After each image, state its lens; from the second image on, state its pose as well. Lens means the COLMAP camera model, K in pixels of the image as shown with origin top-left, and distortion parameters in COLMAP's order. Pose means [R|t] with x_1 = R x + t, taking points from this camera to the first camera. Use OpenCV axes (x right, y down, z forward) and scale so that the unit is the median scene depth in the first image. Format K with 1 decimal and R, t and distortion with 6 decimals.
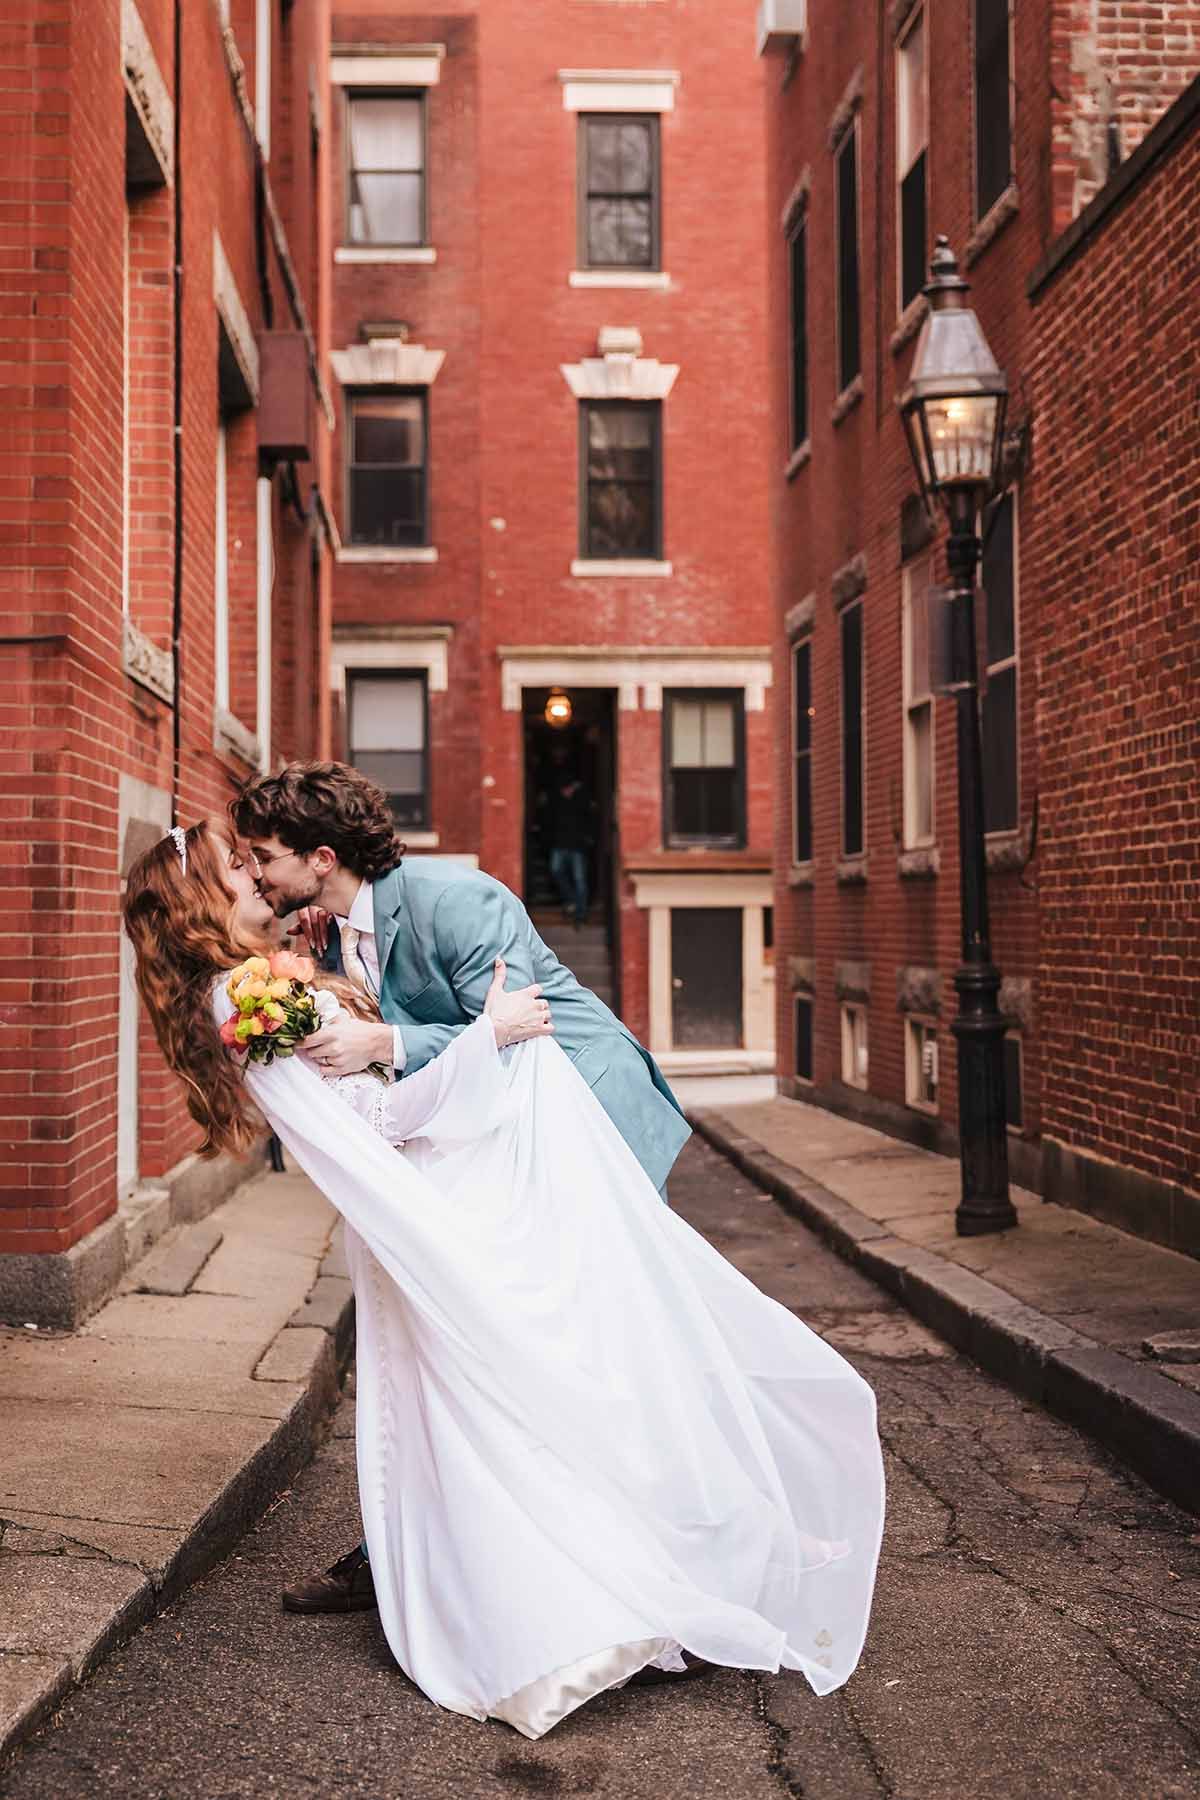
lens RADIAL K [[2796.9, 0, 615.4], [0, 2796.9, 837.5], [0, 0, 1]] dist [0.048248, 0.000000]
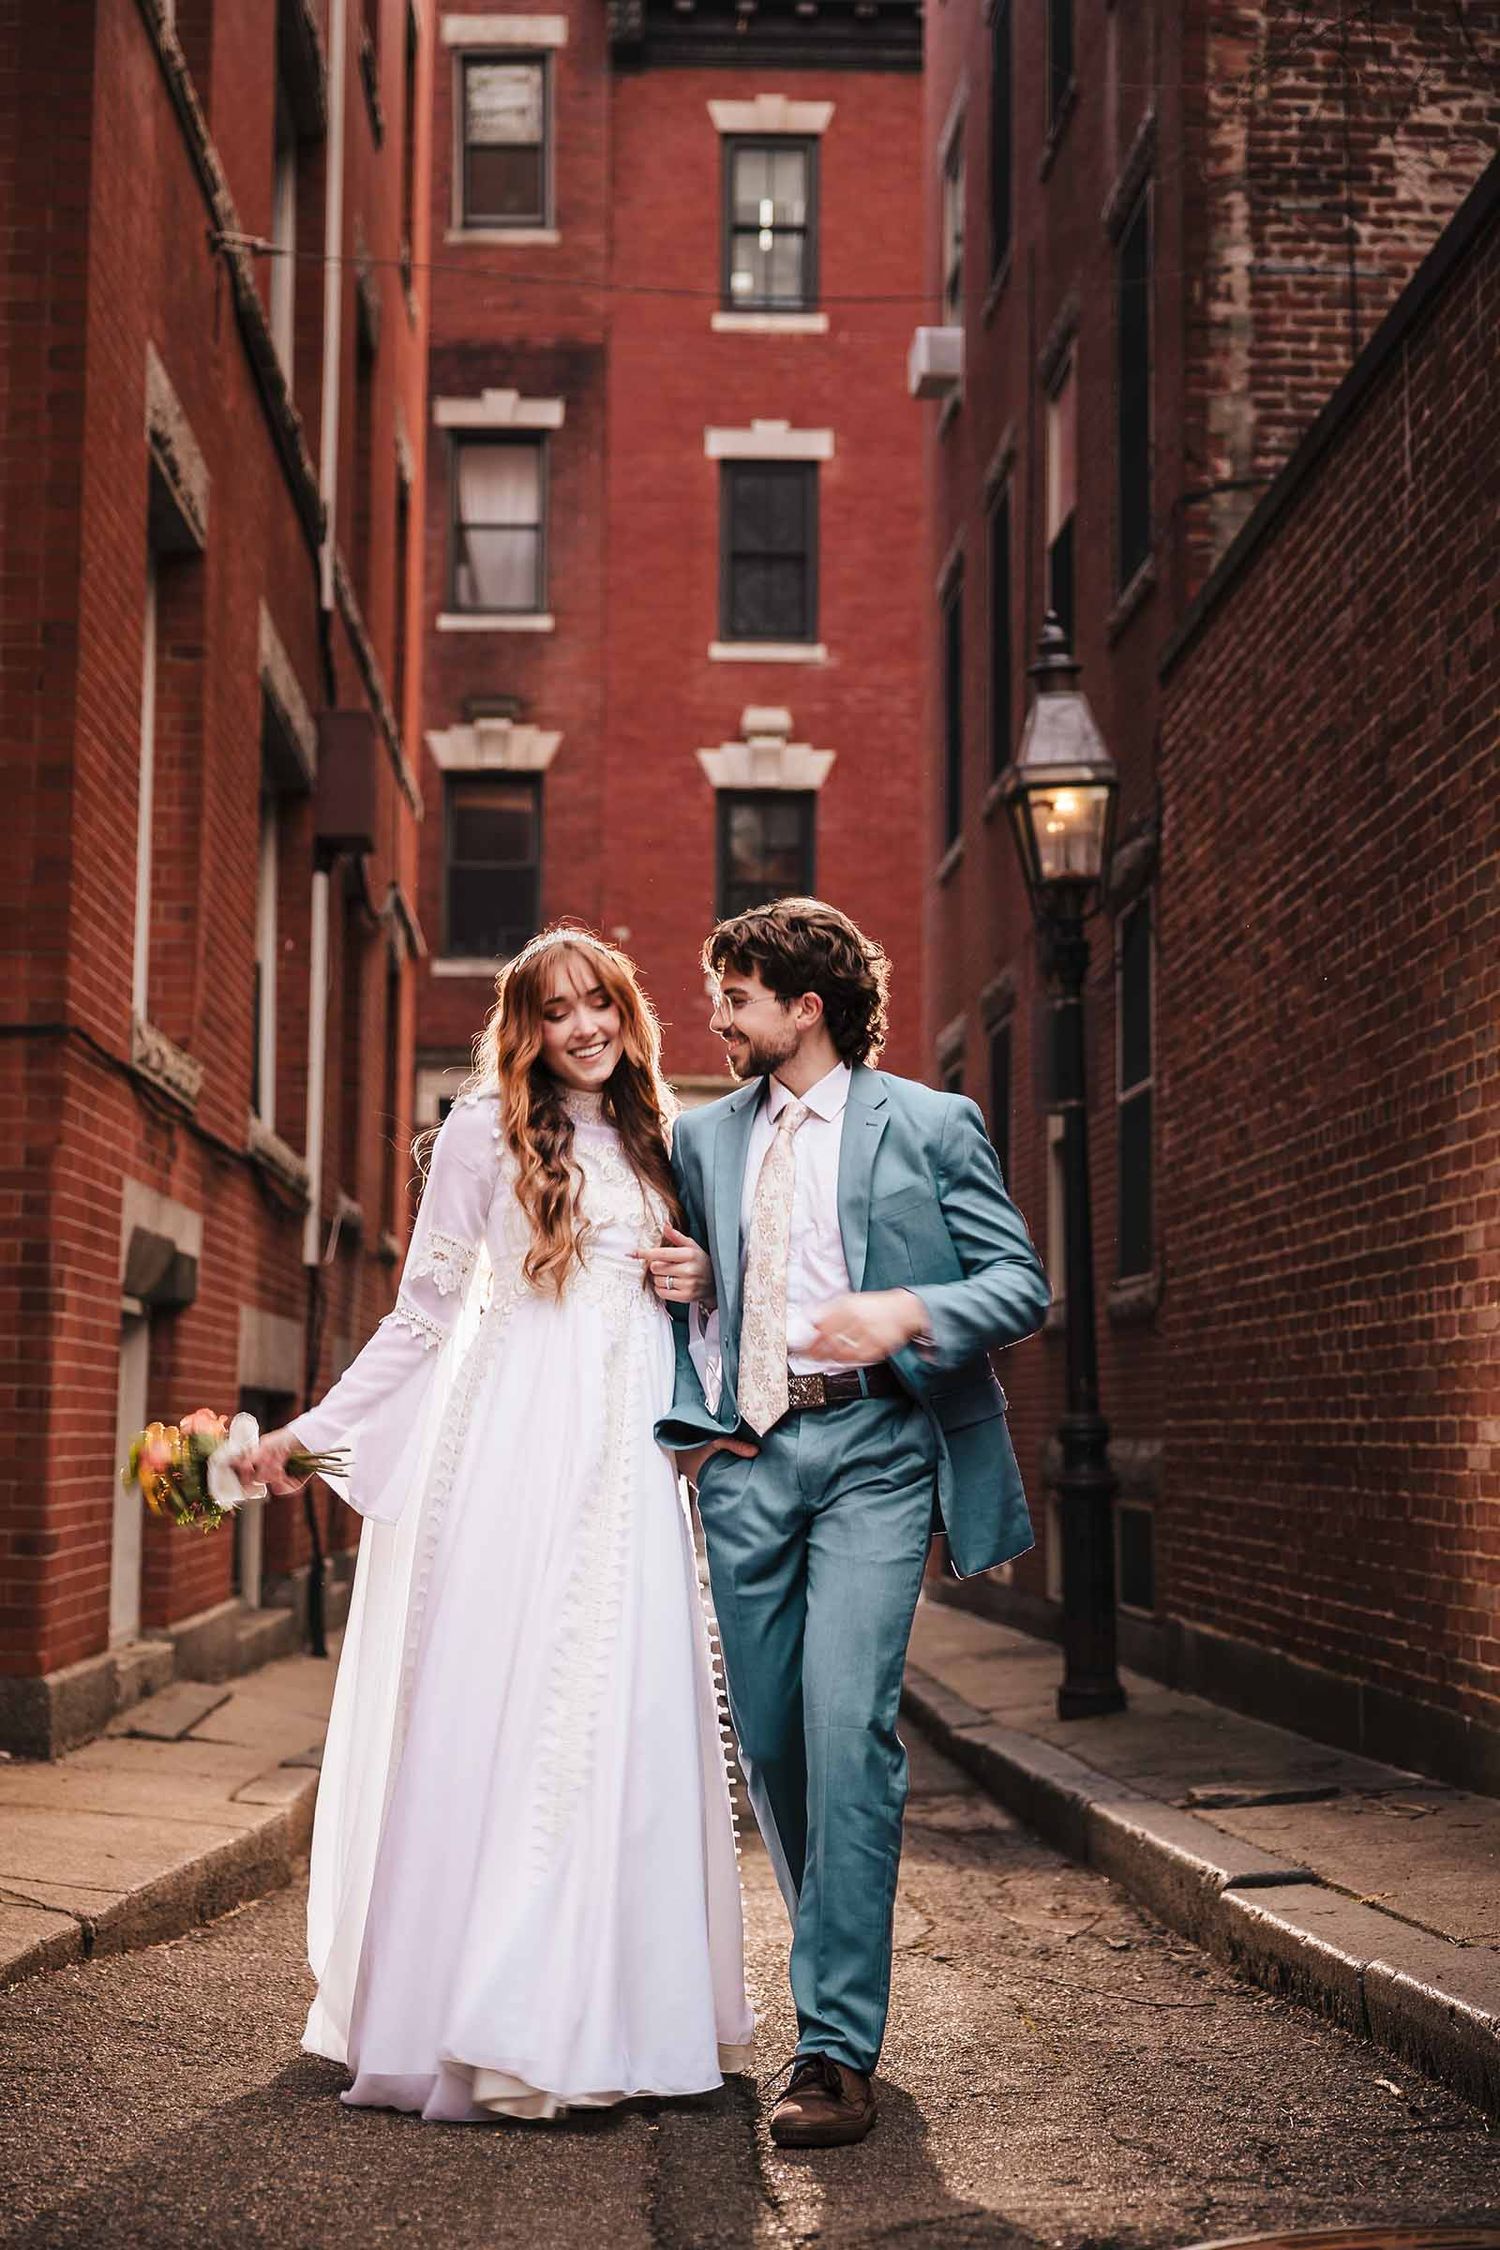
lens RADIAL K [[3655.3, 0, 754.0], [0, 3655.3, 1116.0], [0, 0, 1]] dist [0.070188, 0.000000]
pose [[0.999298, 0.012055, -0.035484, 0.061346], [-0.014443, 0.997594, -0.067813, 0.029655], [0.034581, 0.068278, 0.997067, -0.170650]]
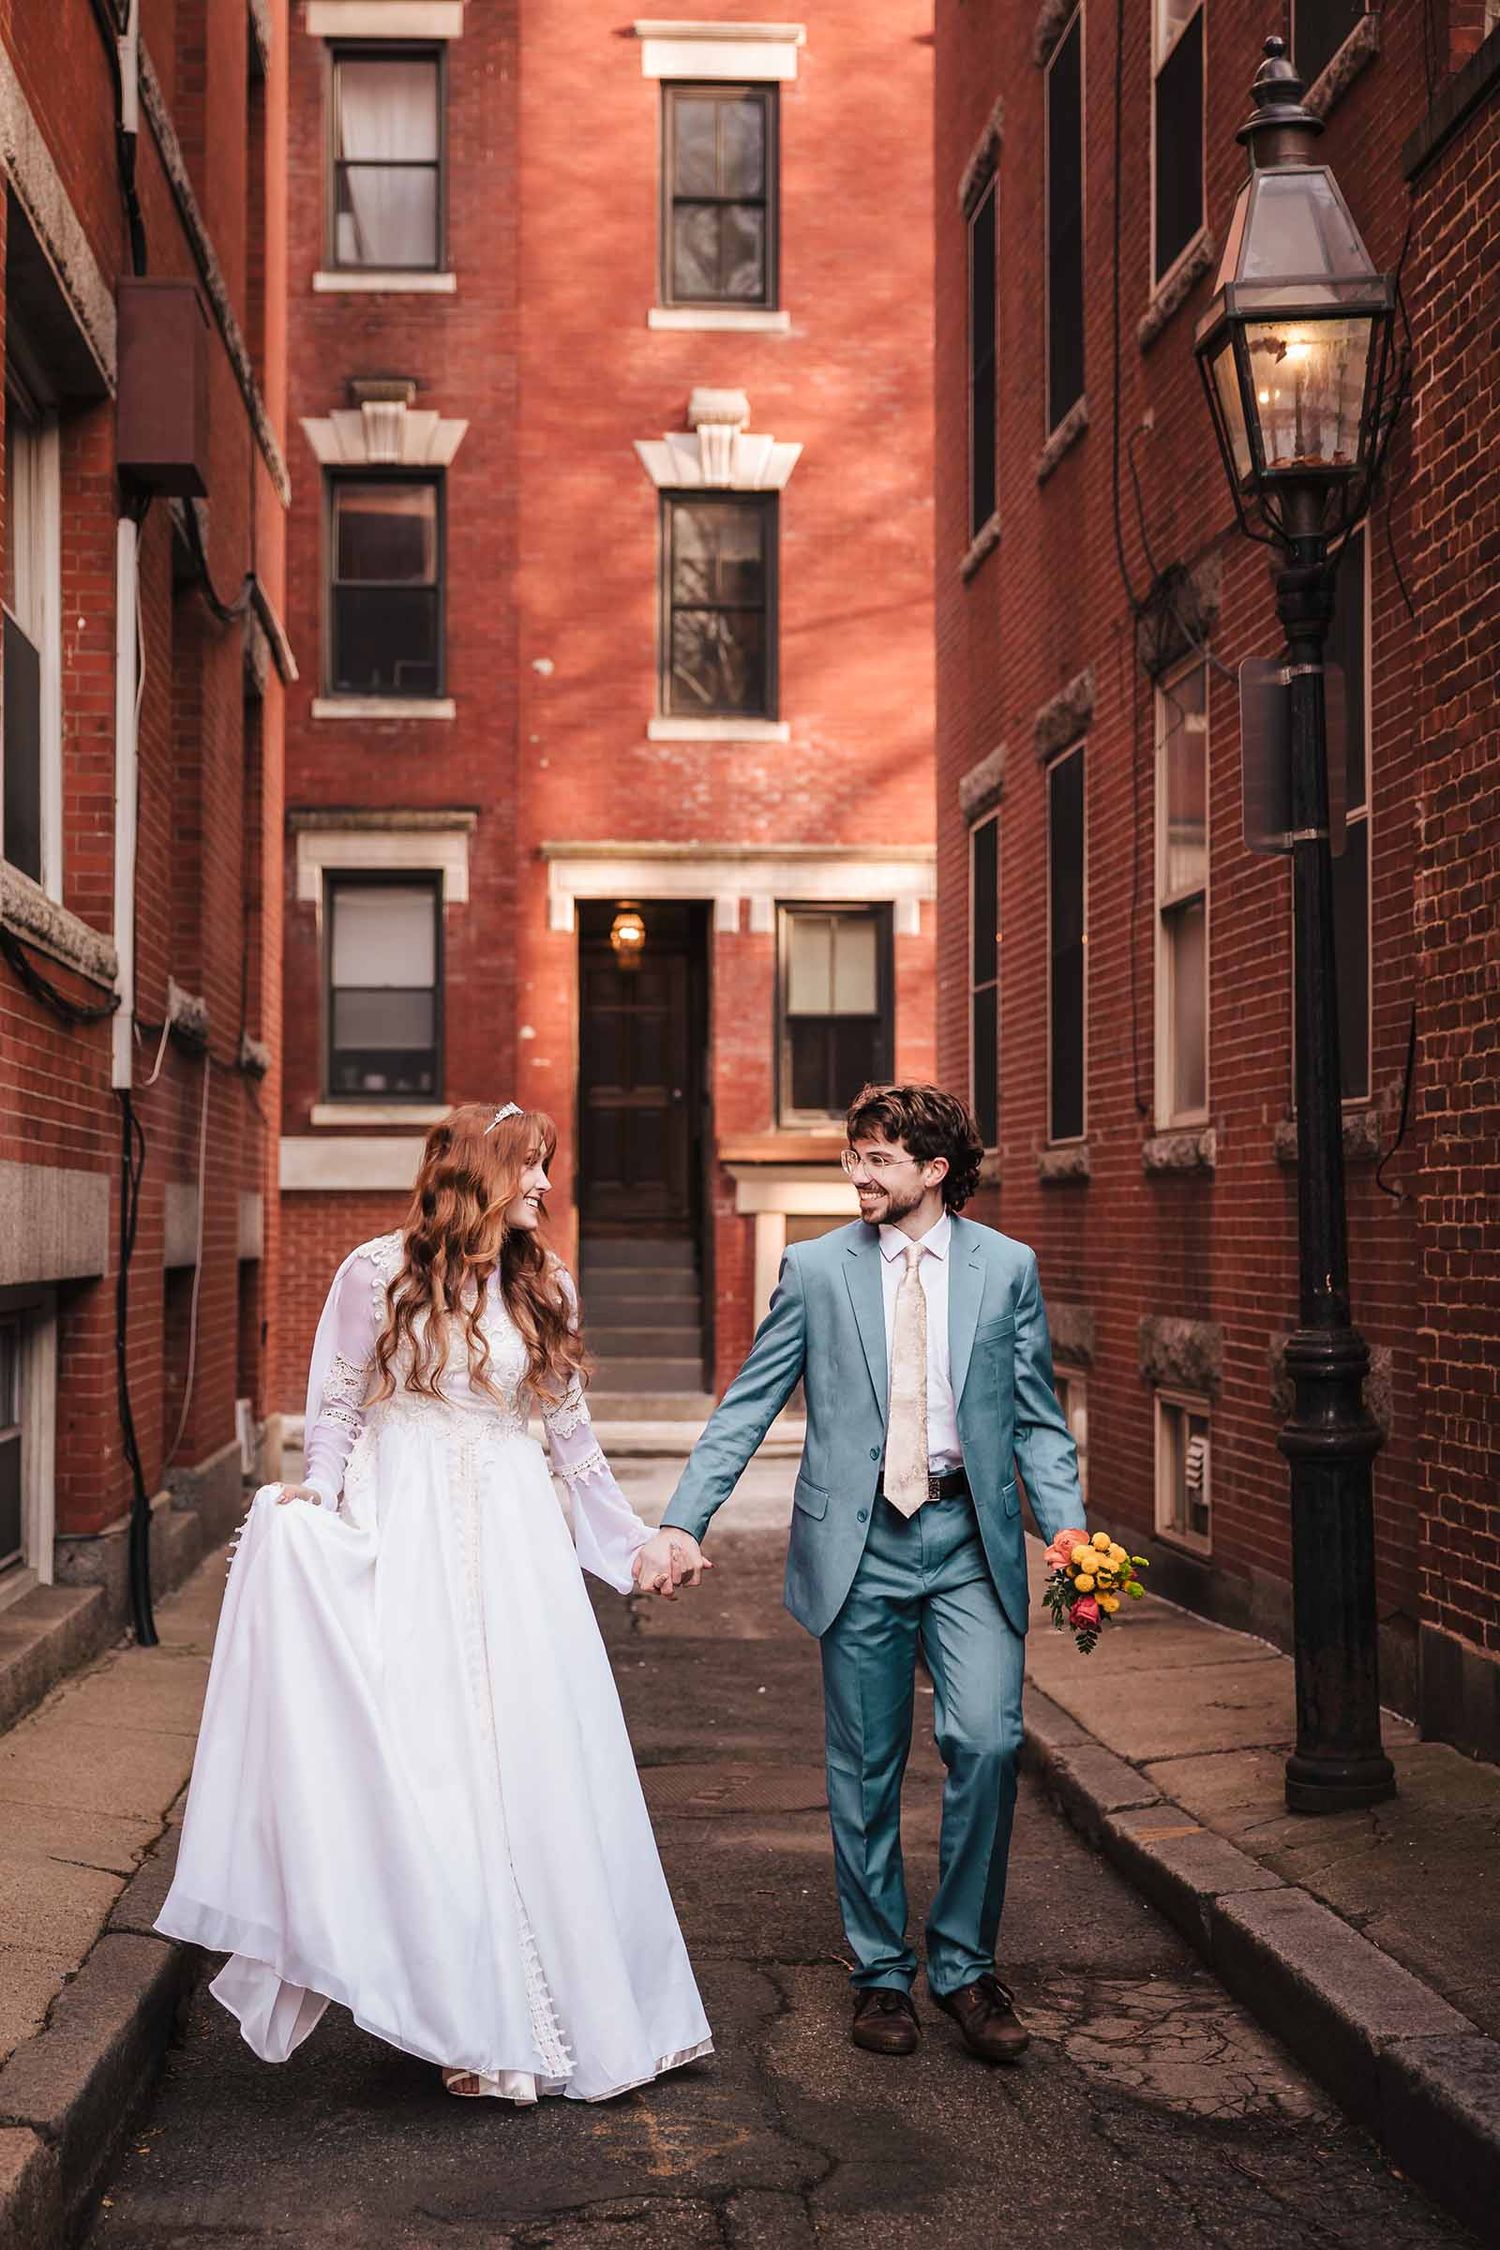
lens RADIAL K [[3054.6, 0, 731.6], [0, 3054.6, 1123.3], [0, 0, 1]] dist [0.031072, 0.000000]
pose [[0.999975, 0.006990, 0.001319, 0.008005], [-0.006989, 0.999975, -0.001051, 0.004842], [-0.001326, 0.001041, 0.999999, 0.367459]]
